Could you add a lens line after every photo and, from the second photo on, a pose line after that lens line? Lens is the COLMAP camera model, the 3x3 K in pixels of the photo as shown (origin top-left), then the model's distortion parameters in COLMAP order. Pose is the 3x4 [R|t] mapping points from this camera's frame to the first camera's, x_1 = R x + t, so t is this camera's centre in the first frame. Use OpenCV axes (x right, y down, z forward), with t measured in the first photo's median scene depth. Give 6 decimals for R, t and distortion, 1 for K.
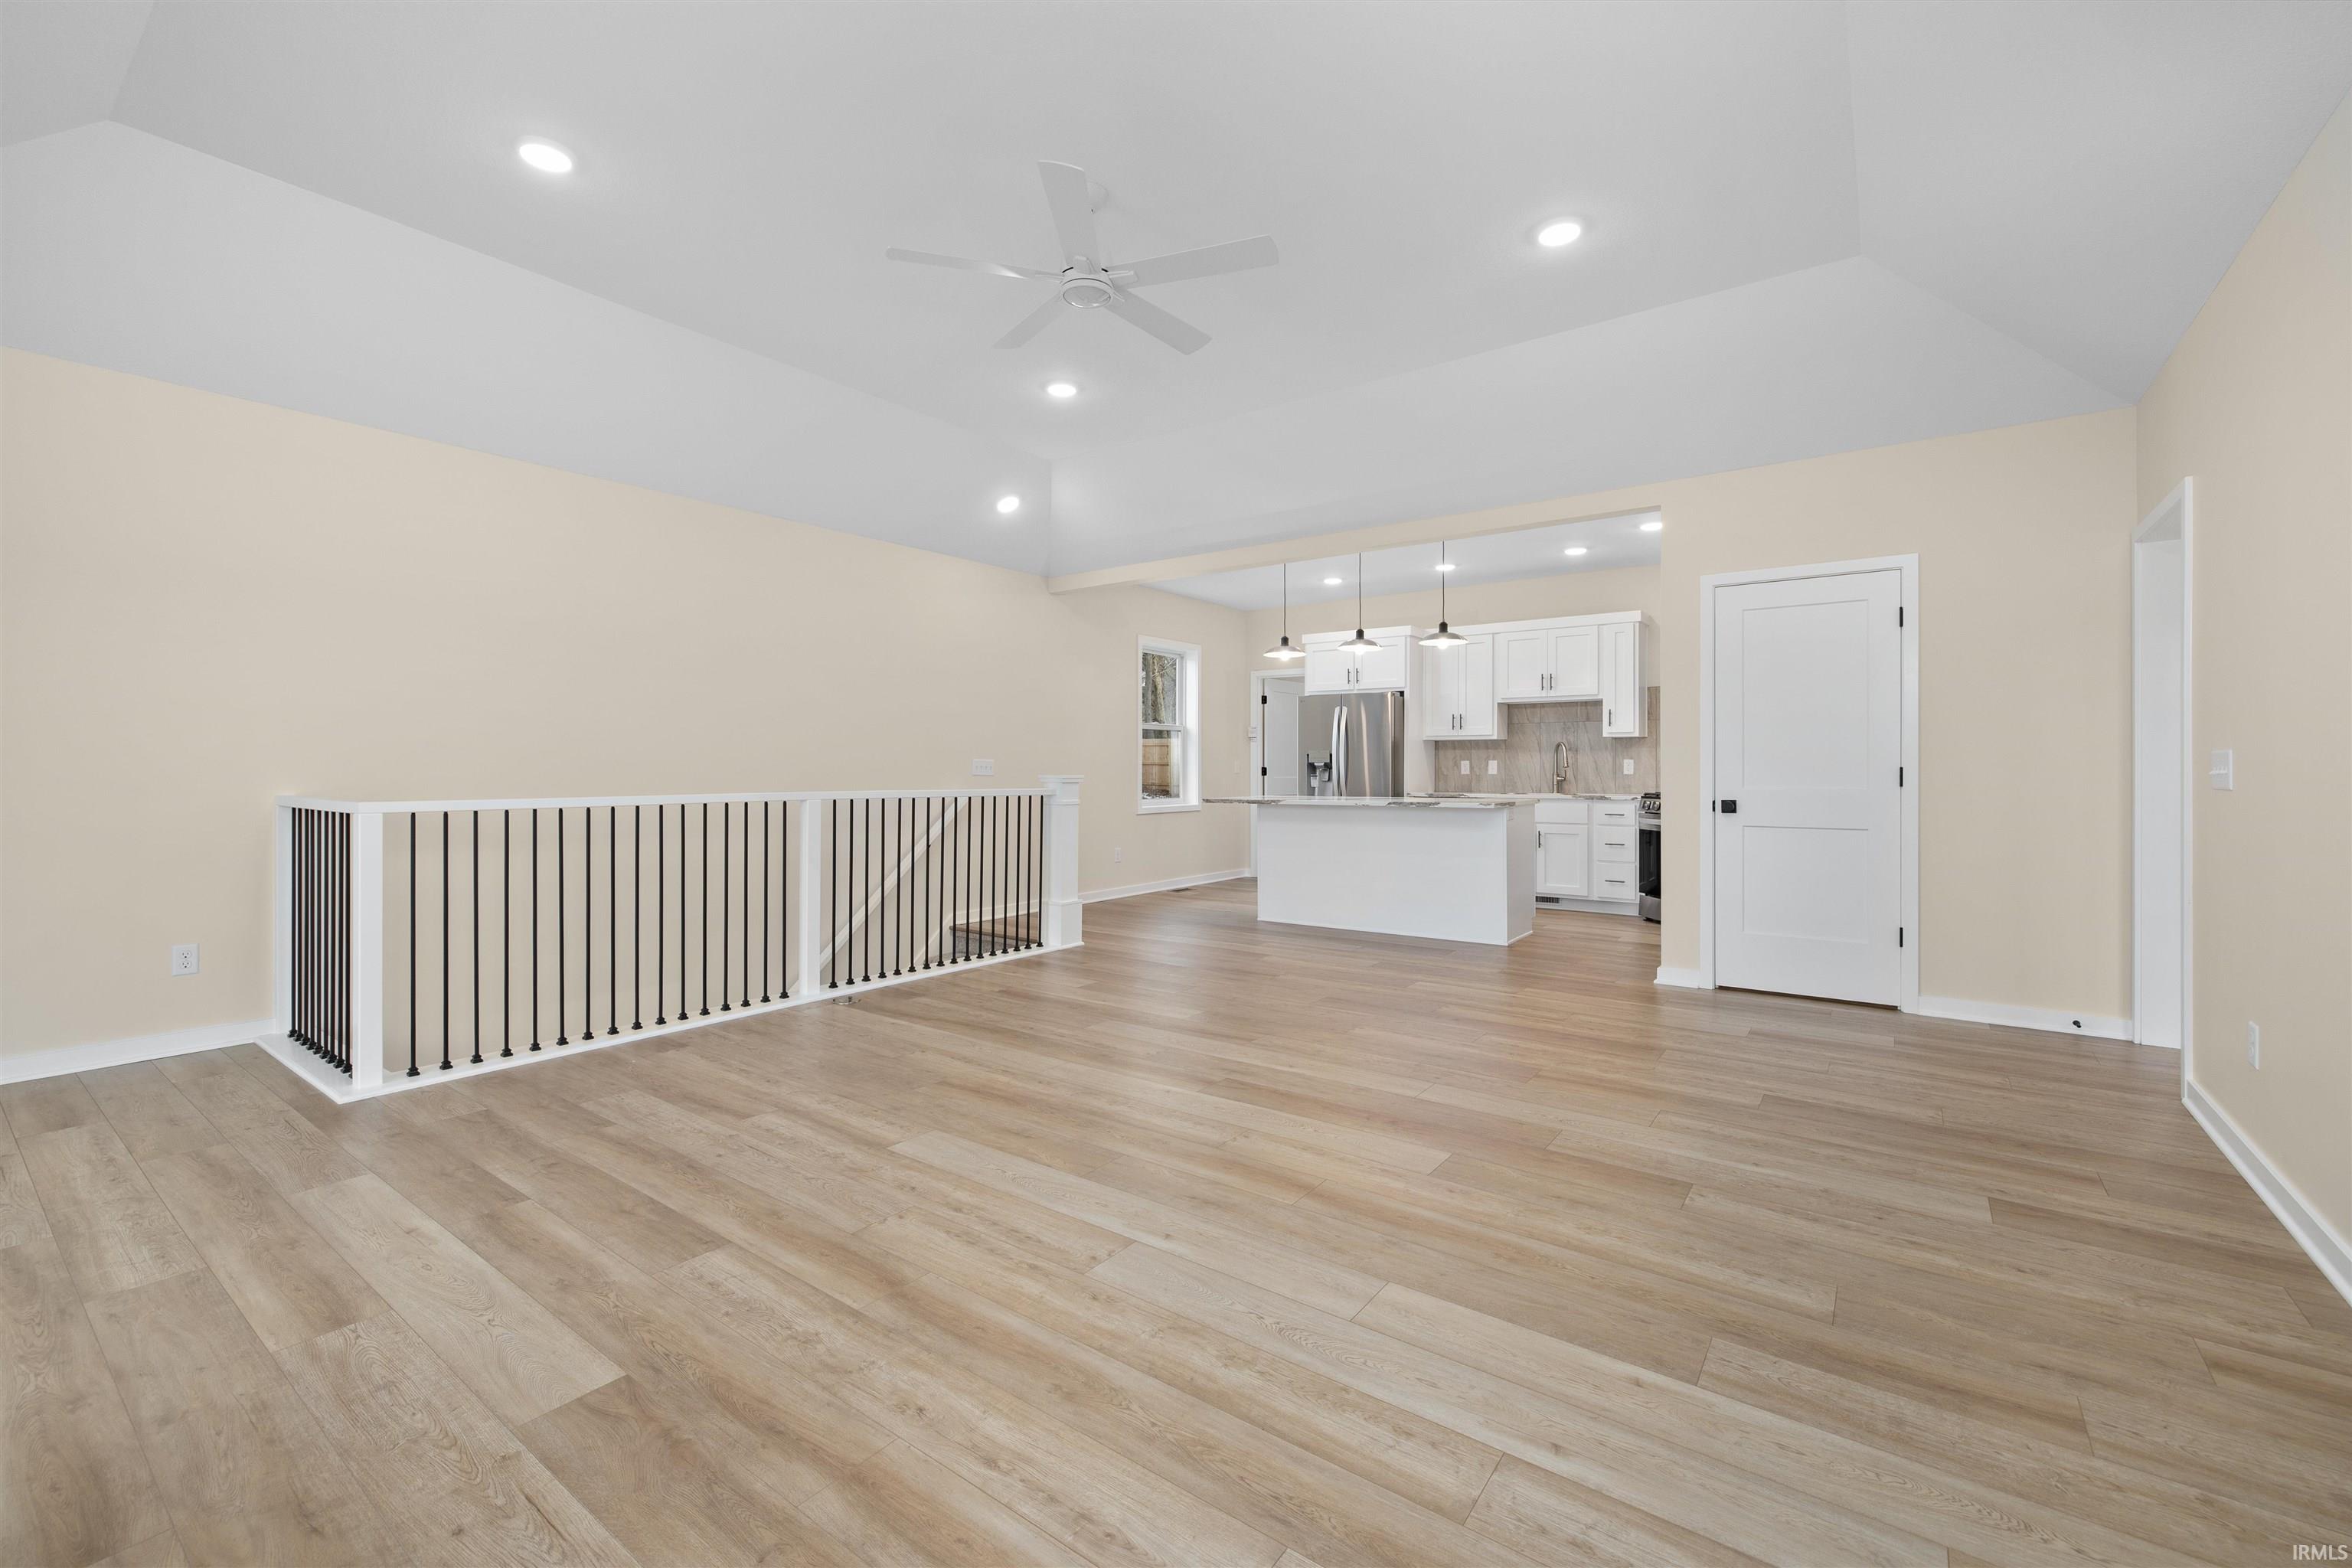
lens RADIAL K [[985.5, 0, 1164.2], [0, 985.5, 761.1], [0, 0, 1]] dist [-0.002230, -0.000041]
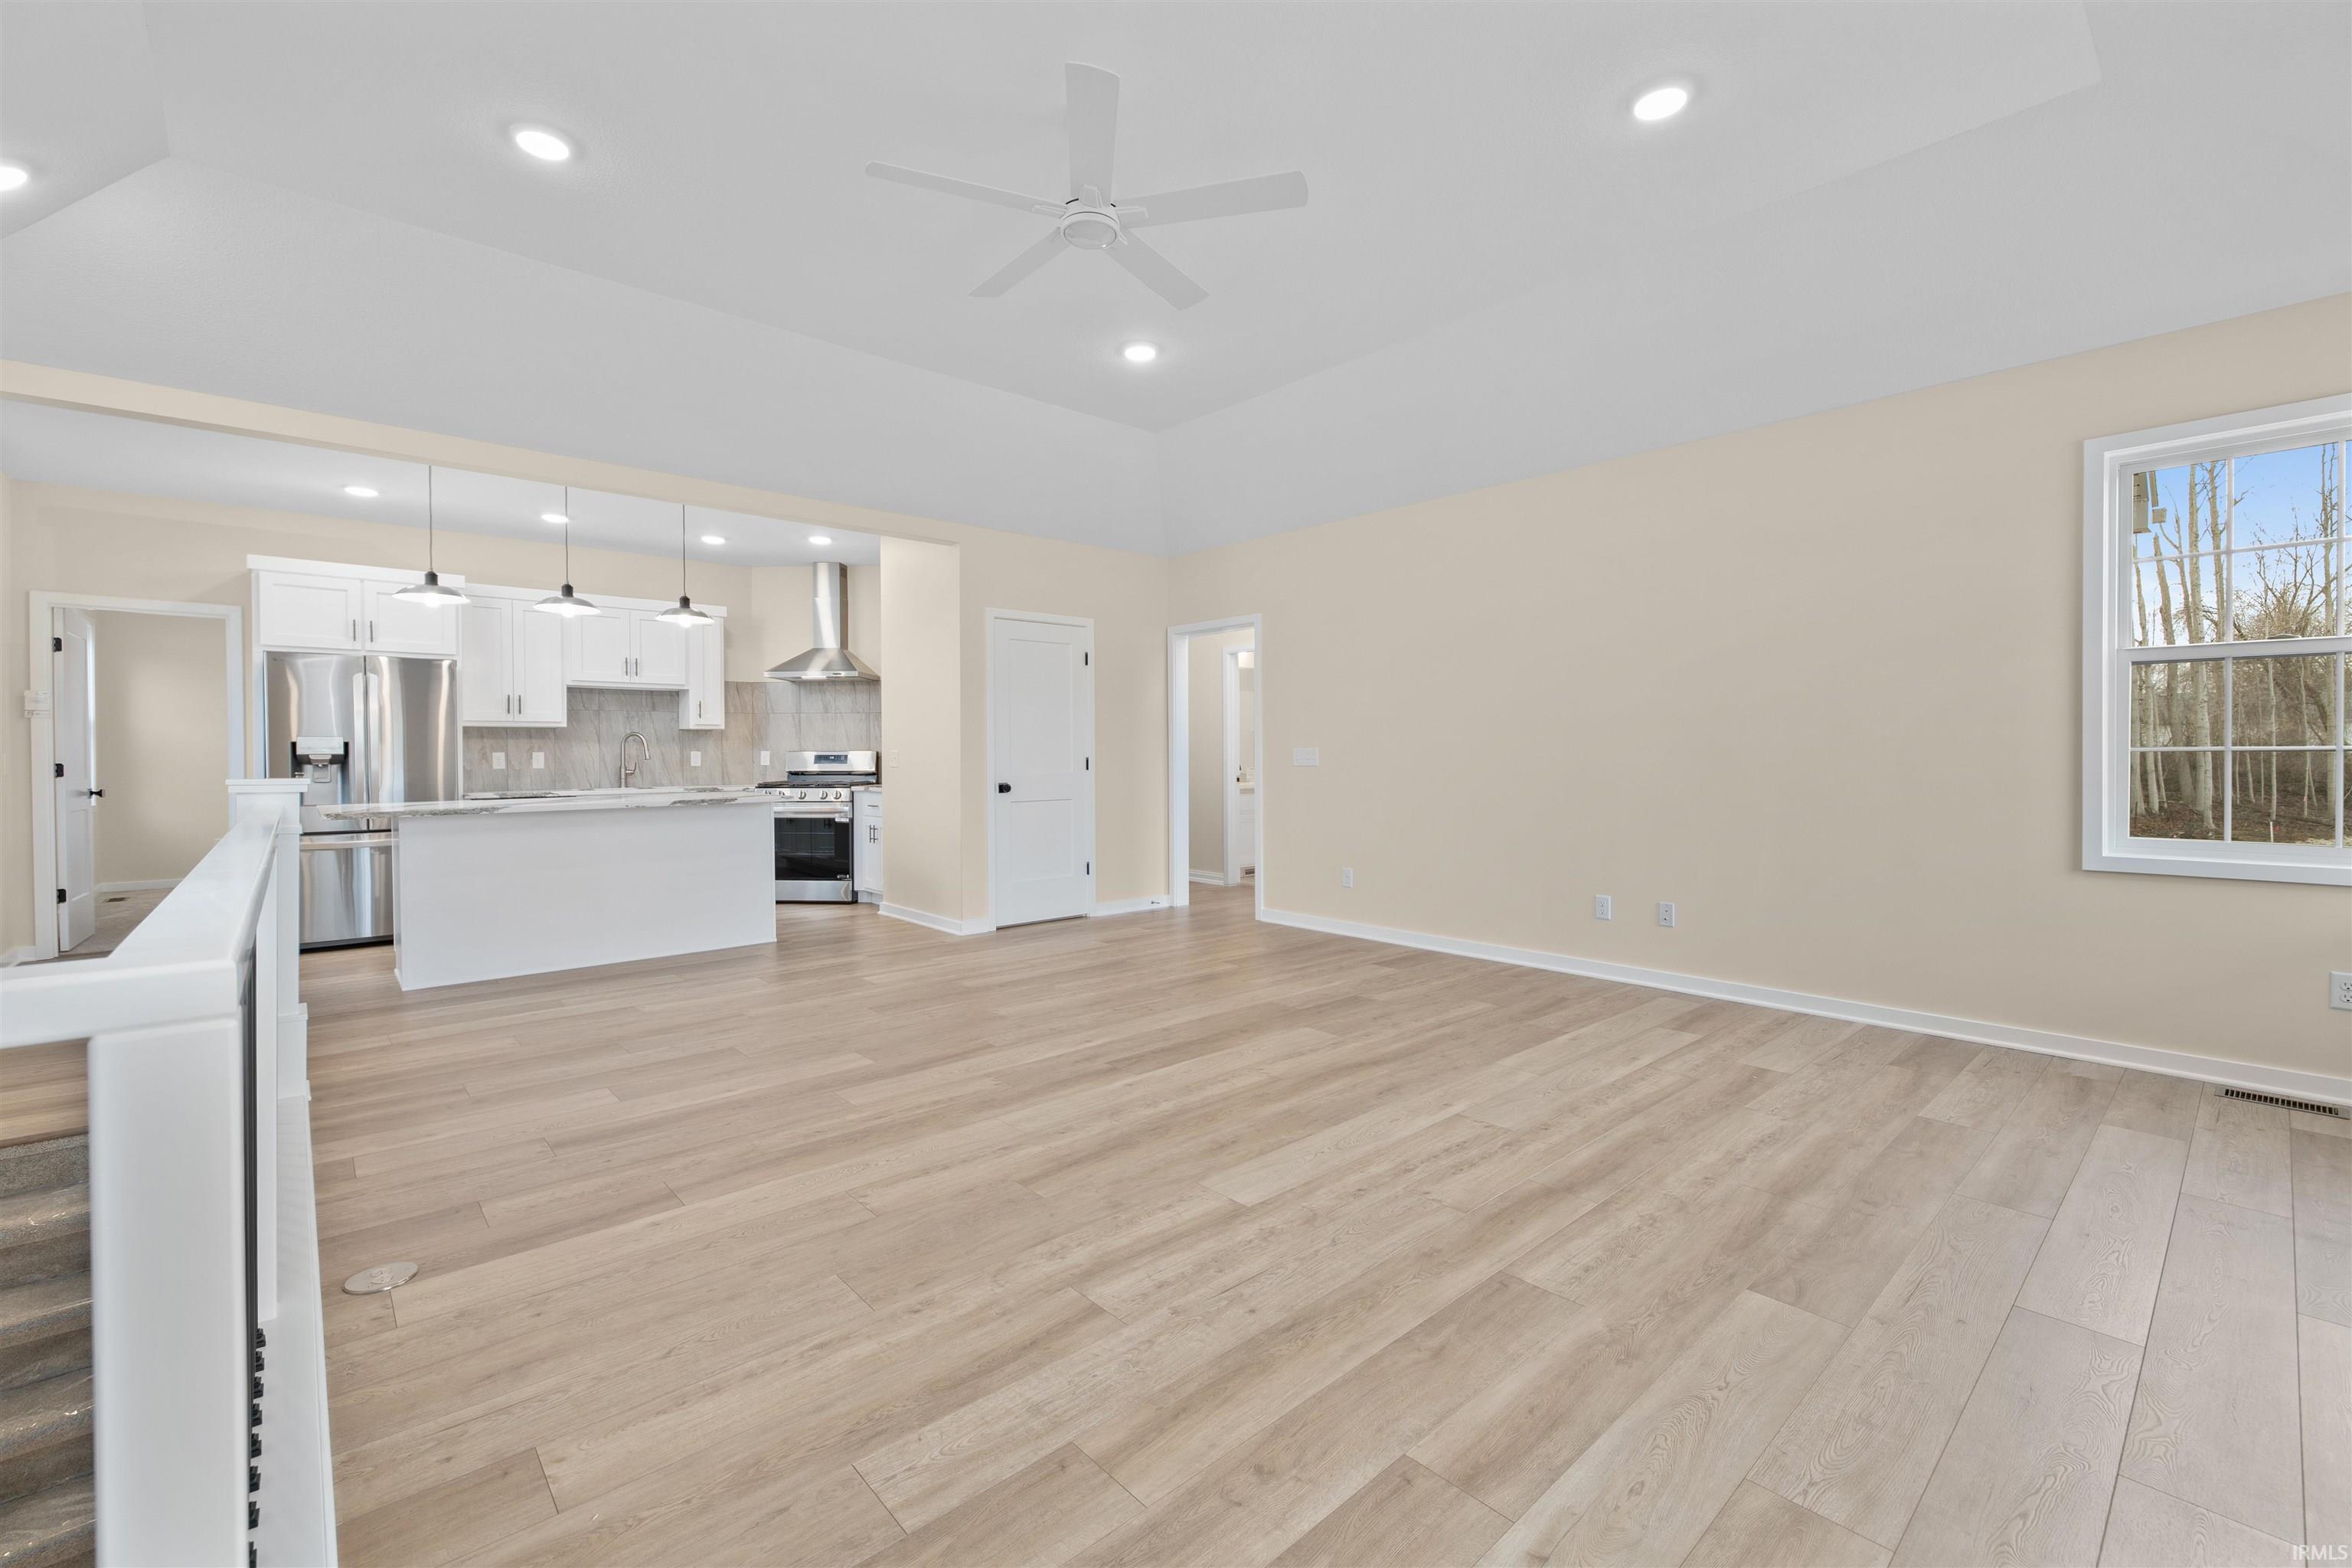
lens RADIAL K [[985.5, 0, 1164.2], [0, 985.5, 761.1], [0, 0, 1]] dist [-0.002230, -0.000041]
pose [[0.196996, -0.007019, 0.980379, -1.049929], [-0.000231, 0.999974, 0.007206, 0.002094], [-0.980404, -0.001646, 0.196989, 0.842195]]
